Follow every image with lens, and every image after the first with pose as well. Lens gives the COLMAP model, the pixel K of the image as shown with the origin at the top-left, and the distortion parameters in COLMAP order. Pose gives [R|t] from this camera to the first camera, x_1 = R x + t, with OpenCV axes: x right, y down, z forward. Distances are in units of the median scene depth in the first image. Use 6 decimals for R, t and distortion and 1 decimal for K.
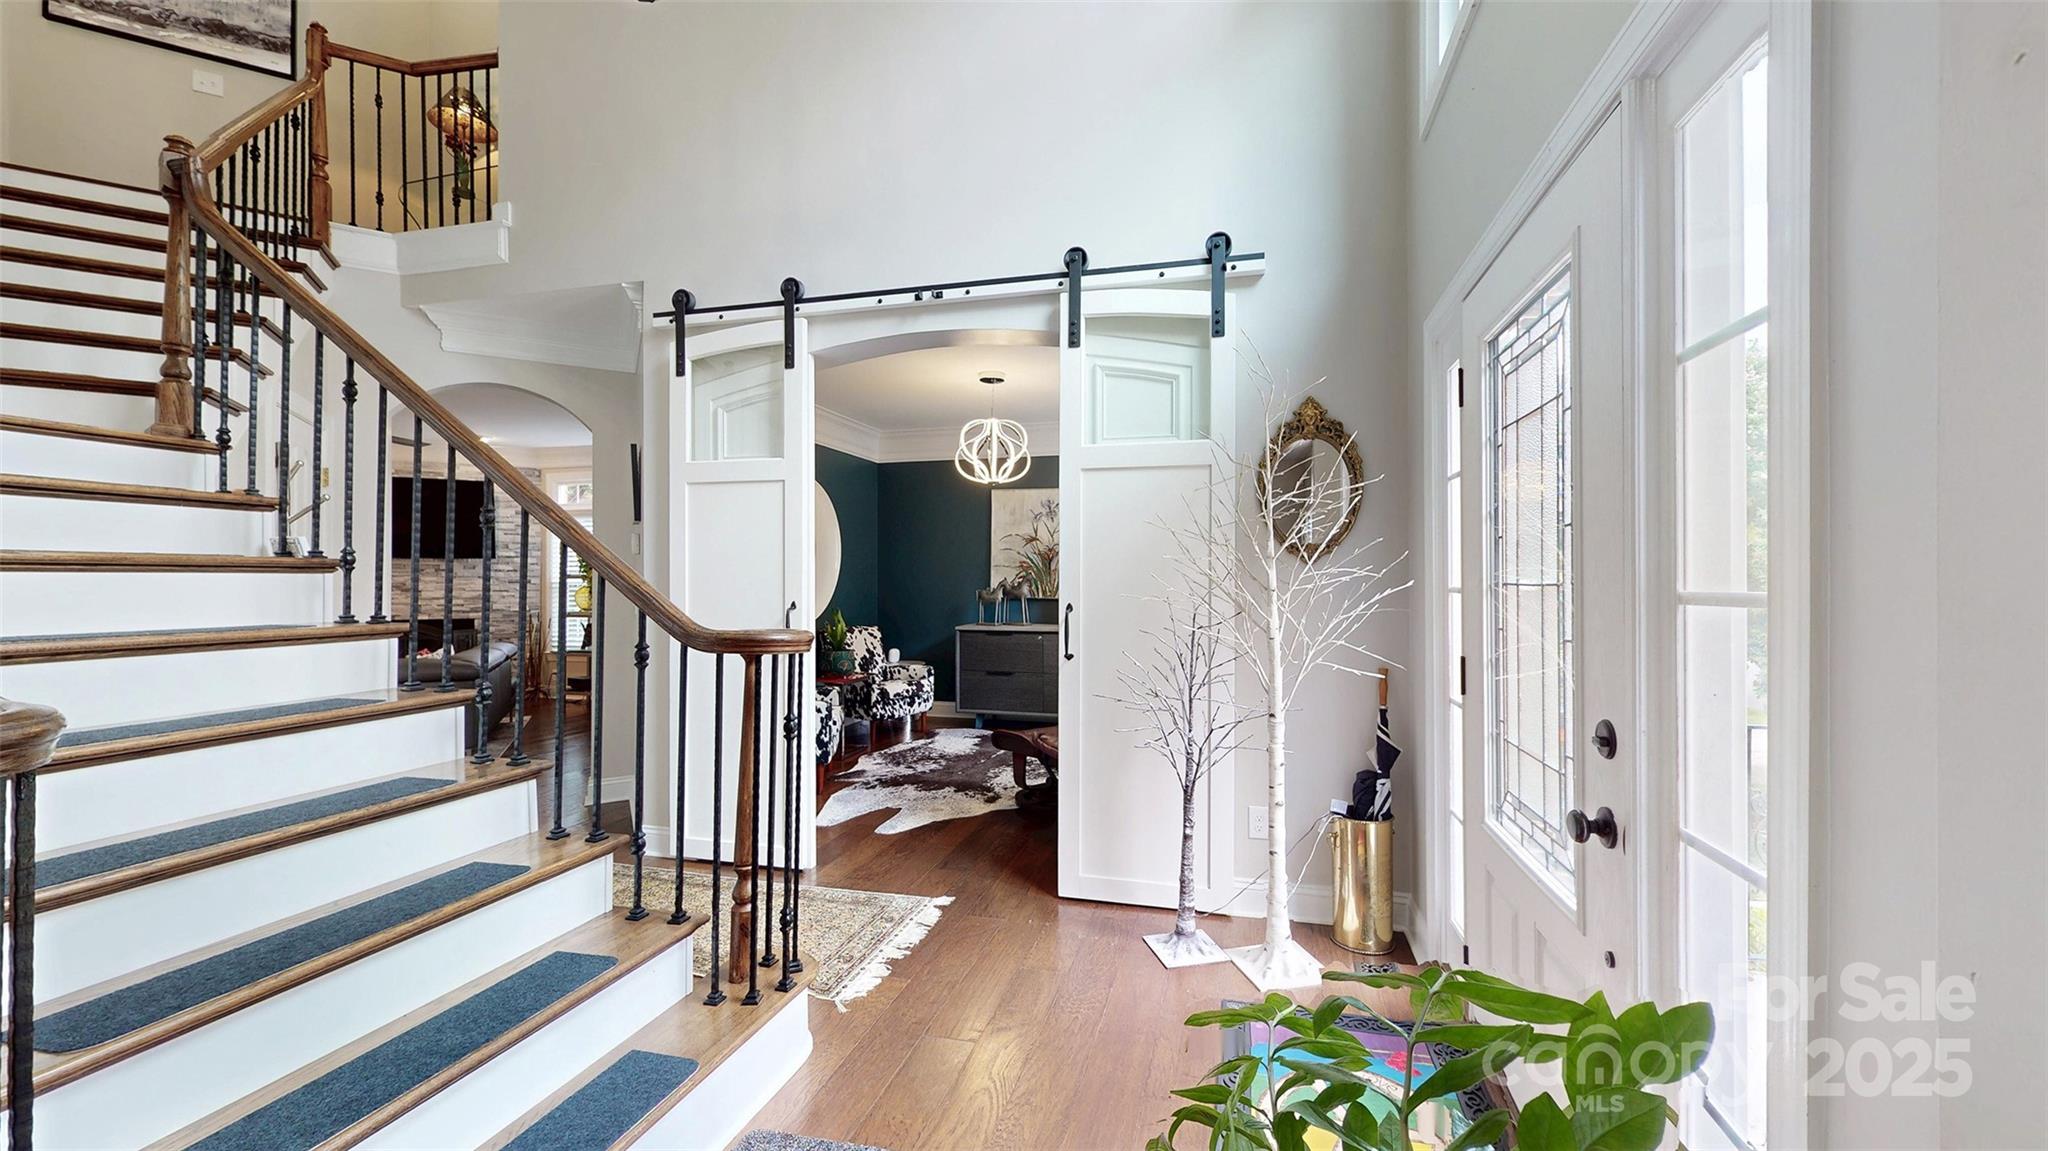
lens RADIAL K [[791.6, 0, 1024.0], [0, 791.6, 575.5], [0, 0, 1]] dist [0.000527, -0.000048]
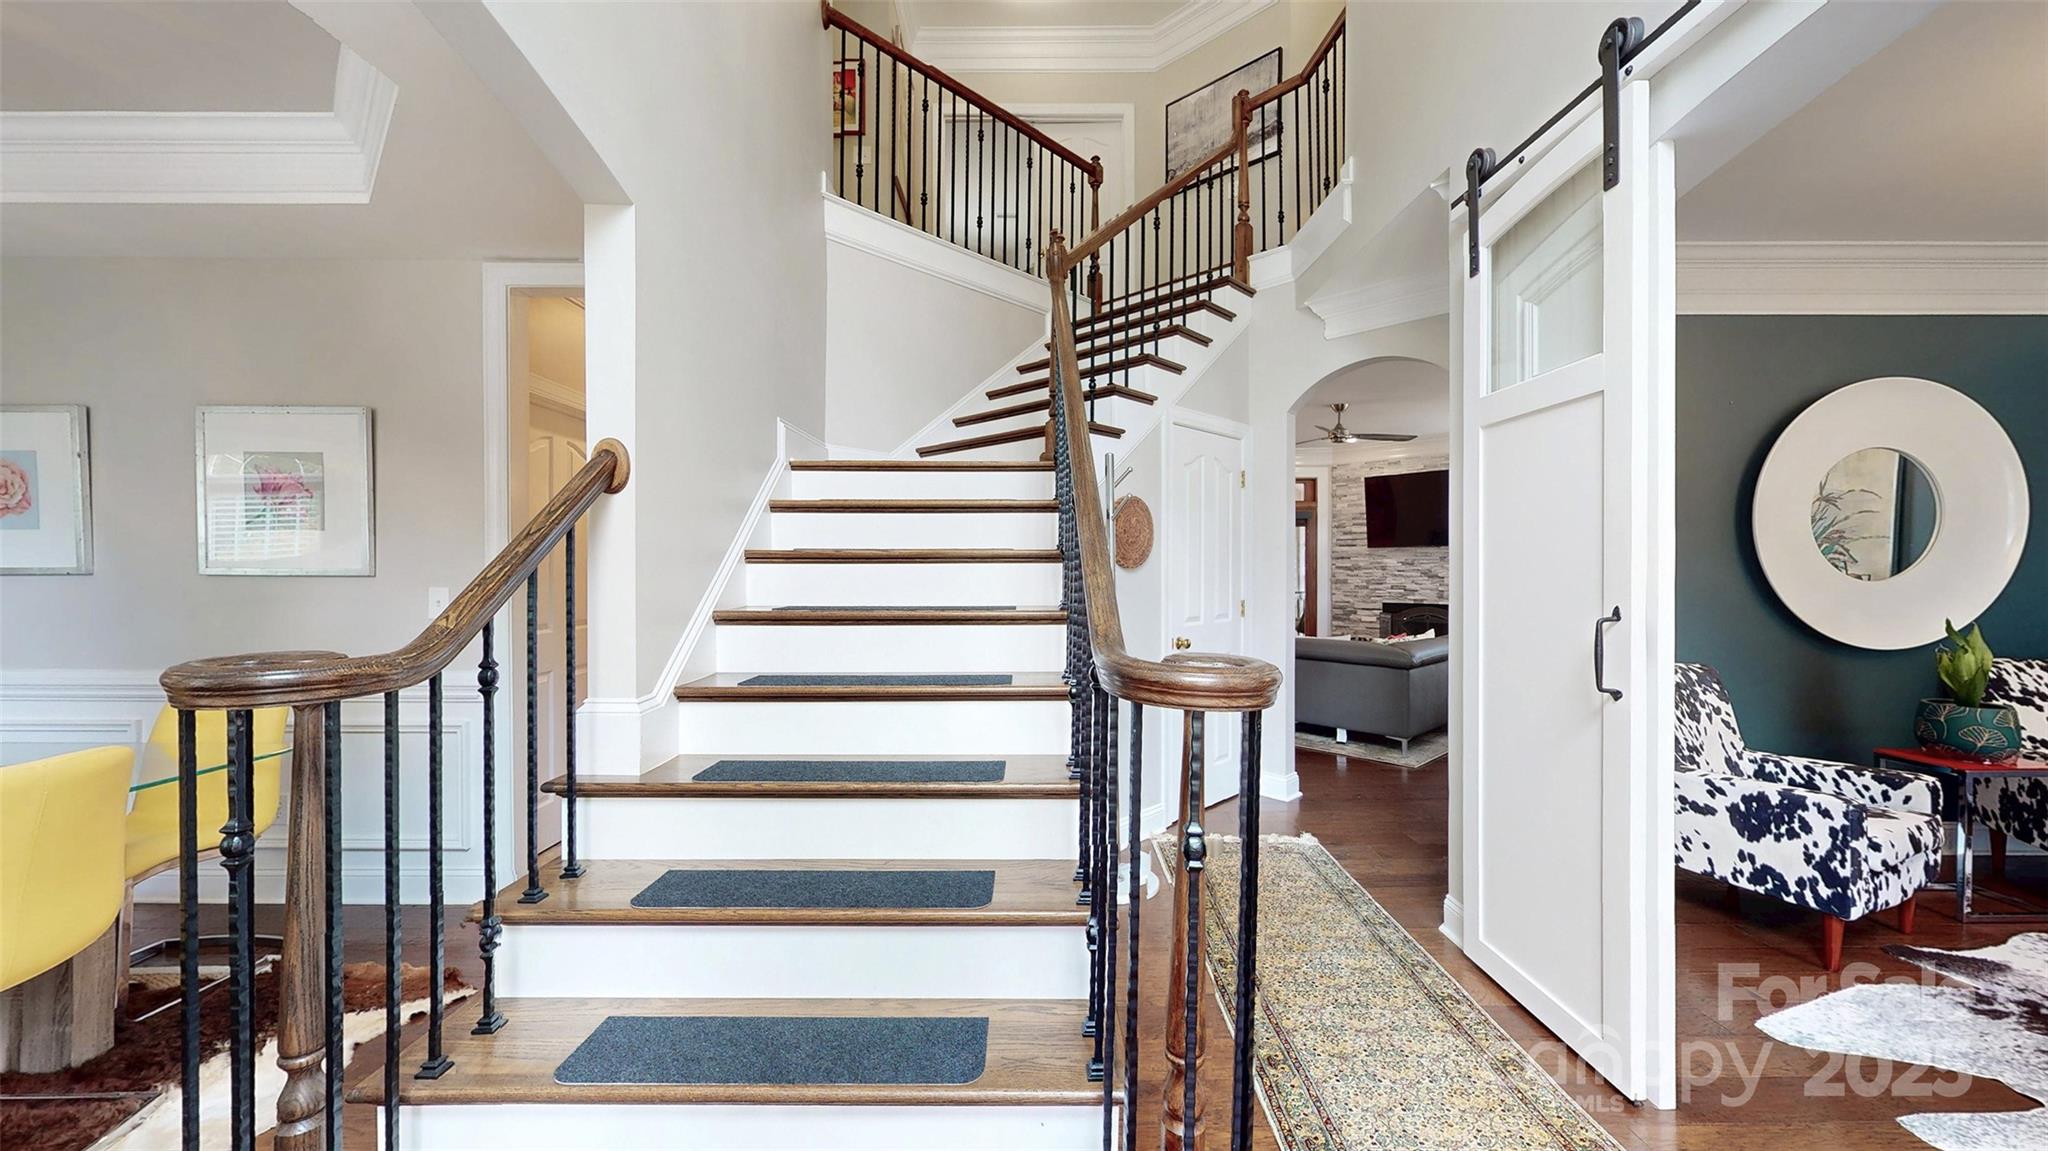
lens RADIAL K [[745.4, 0, 1024.0], [0, 745.4, 575.5], [0, 0, 1]] dist [0.000513, 0.000013]
pose [[0.282928, 0.009255, -0.959096, 0.098513], [0.007579, 0.999901, 0.011885, 0.001603], [0.959111, -0.010632, 0.282830, 0.487753]]
